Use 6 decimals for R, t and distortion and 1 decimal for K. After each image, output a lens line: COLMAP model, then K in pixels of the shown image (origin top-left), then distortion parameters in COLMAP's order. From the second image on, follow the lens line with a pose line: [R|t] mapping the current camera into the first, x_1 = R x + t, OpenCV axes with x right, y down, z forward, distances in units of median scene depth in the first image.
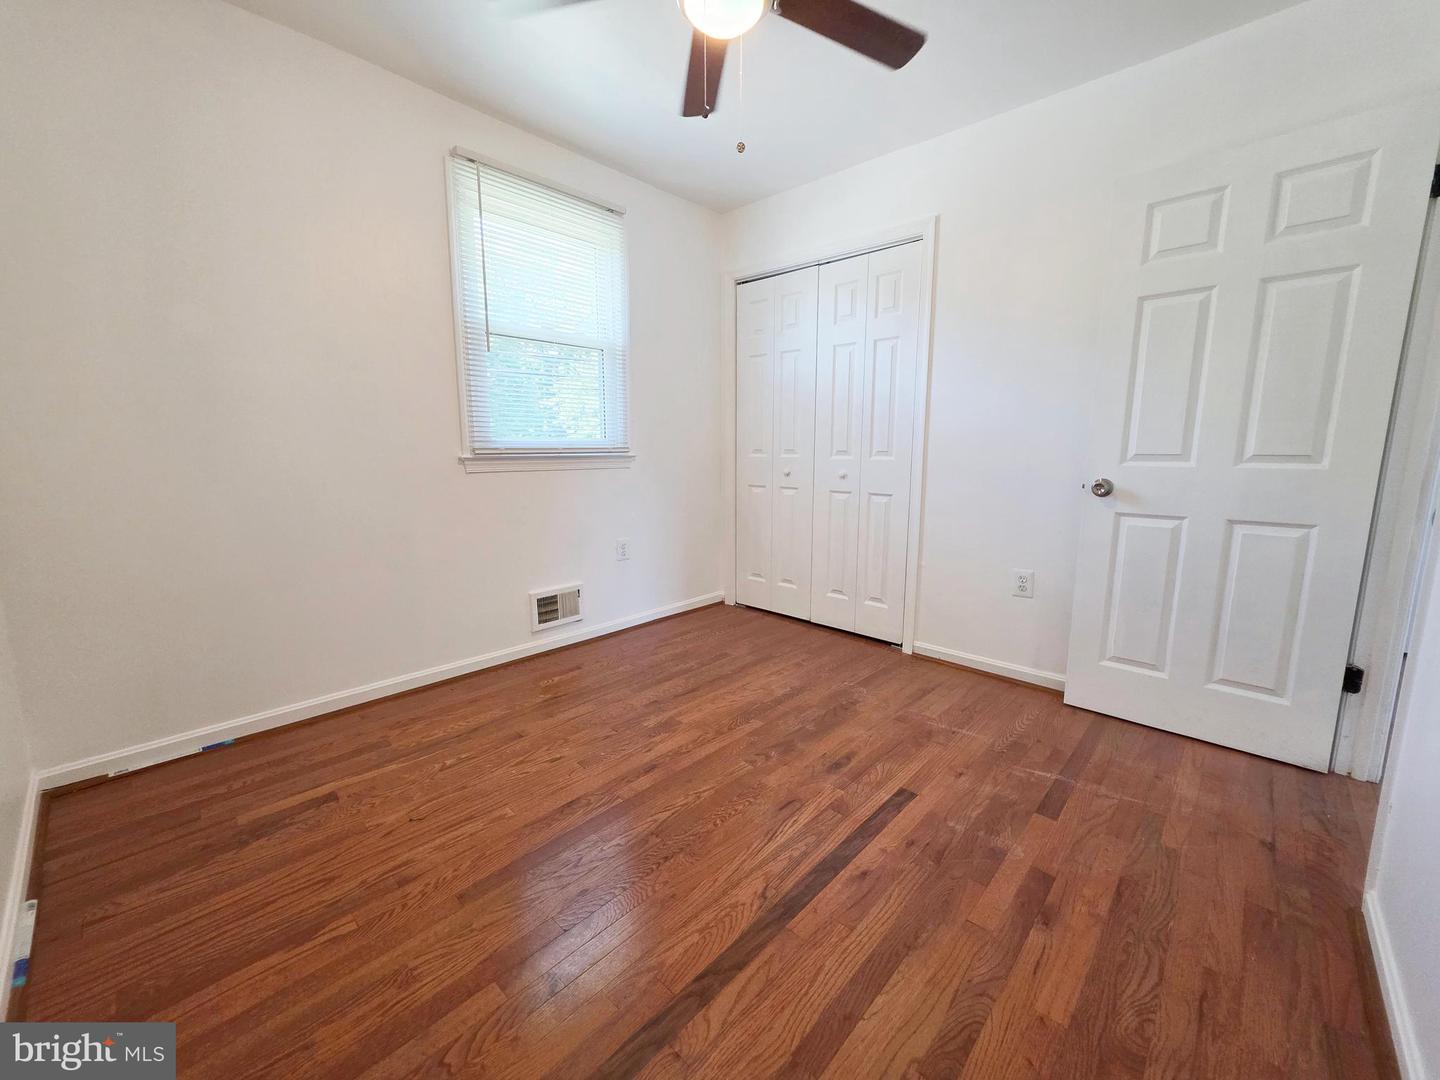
lens RADIAL K [[582.1, 0, 720.8], [0, 582.1, 539.2], [0, 0, 1]] dist [-0.000031, 0.000129]
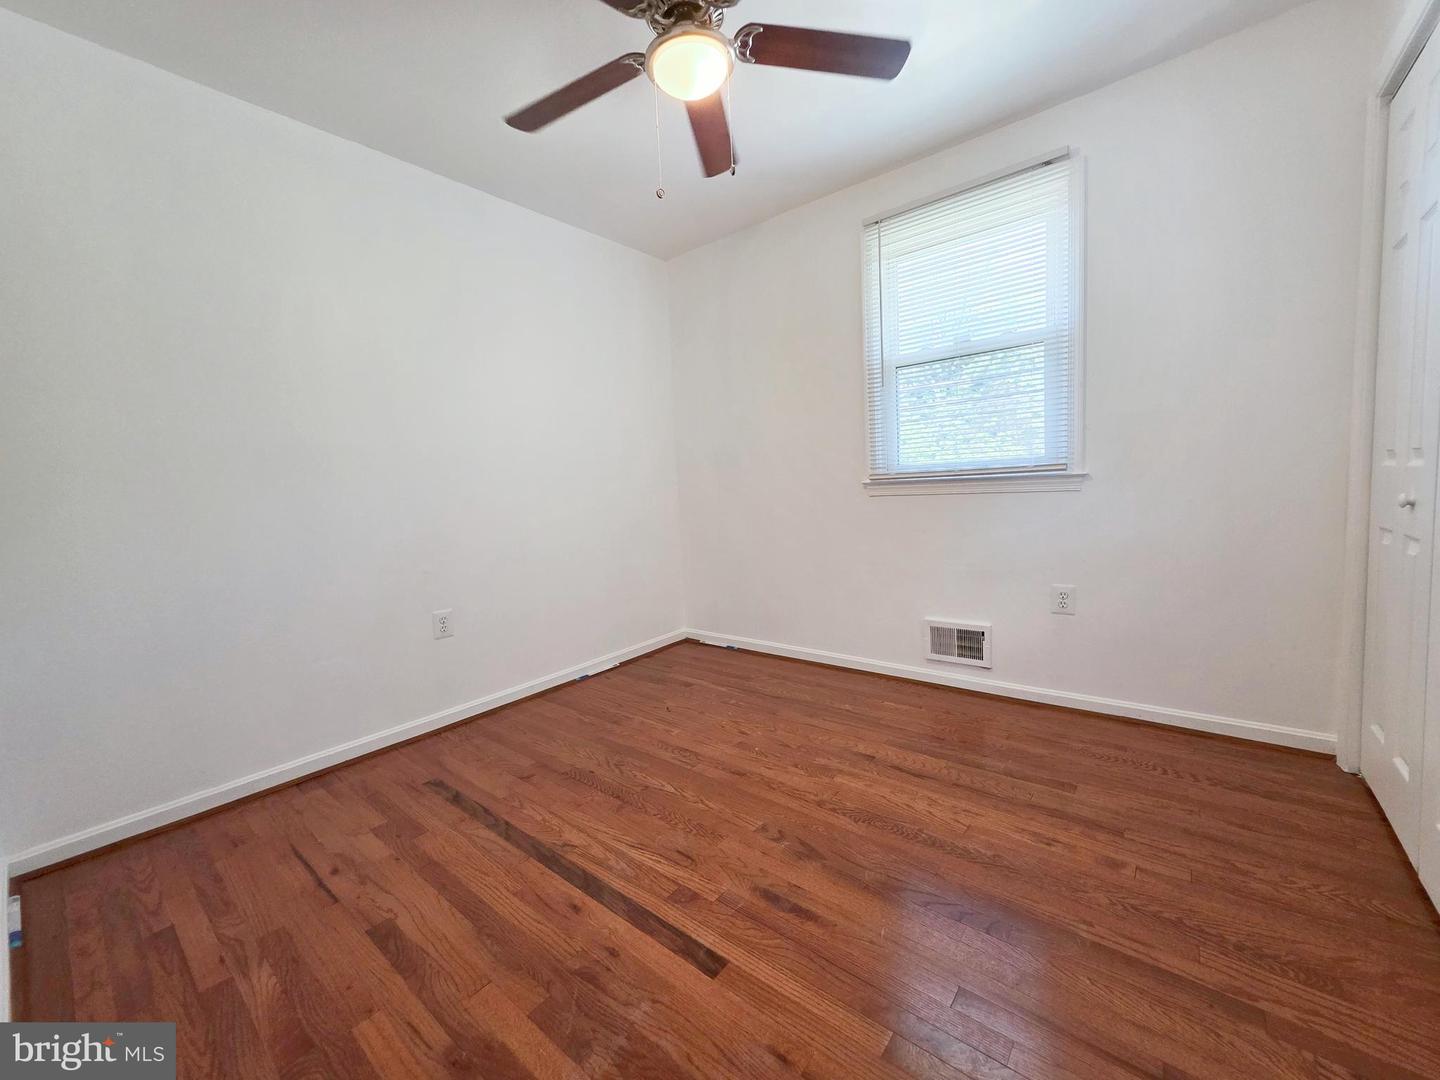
lens RADIAL K [[582.1, 0, 720.8], [0, 582.1, 539.2], [0, 0, 1]] dist [-0.000031, 0.000129]
pose [[0.050427, 0.088477, -0.994801, 0.893632], [-0.109679, 0.990534, 0.082538, -0.119271], [0.992687, 0.104946, 0.059654, 0.839573]]
